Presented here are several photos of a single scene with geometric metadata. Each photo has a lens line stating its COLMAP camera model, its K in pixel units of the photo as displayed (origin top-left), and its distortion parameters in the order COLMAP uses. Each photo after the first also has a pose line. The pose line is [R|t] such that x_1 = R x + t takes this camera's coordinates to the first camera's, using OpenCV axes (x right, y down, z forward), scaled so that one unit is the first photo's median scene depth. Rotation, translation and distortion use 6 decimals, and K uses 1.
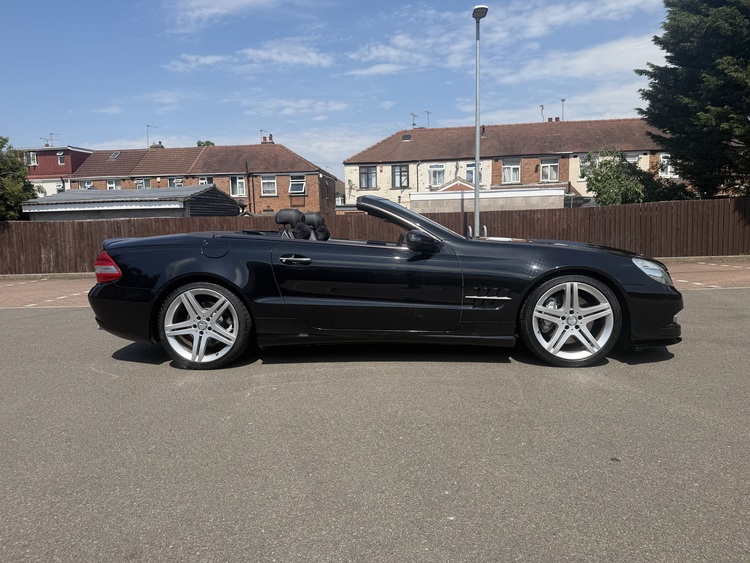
lens RADIAL K [[544.1, 0, 373.1], [0, 544.1, 279.8], [0, 0, 1]] dist [0.008000, -0.028756]
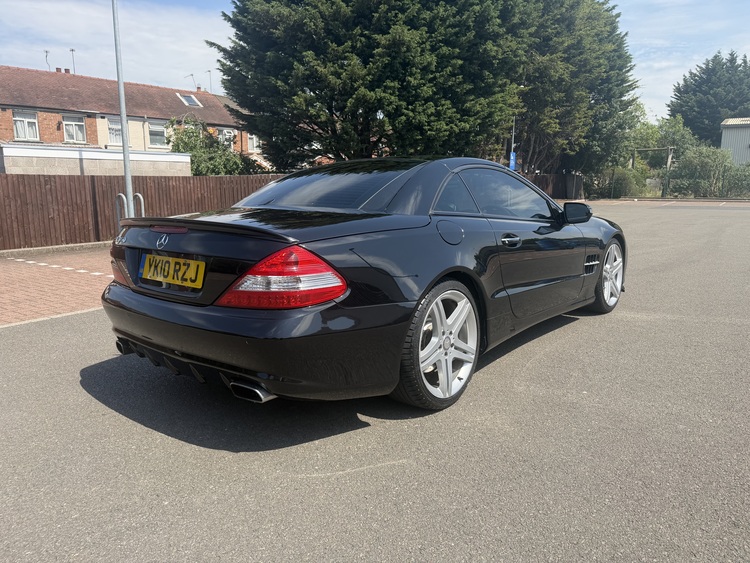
lens RADIAL K [[544.1, 0, 373.1], [0, 544.1, 279.8], [0, 0, 1]] dist [0.008000, -0.028756]
pose [[0.581439, -0.108166, 0.806368, -0.887039], [0.061761, 0.994131, 0.088819, -0.058593], [-0.811242, -0.001841, 0.584707, 0.669856]]
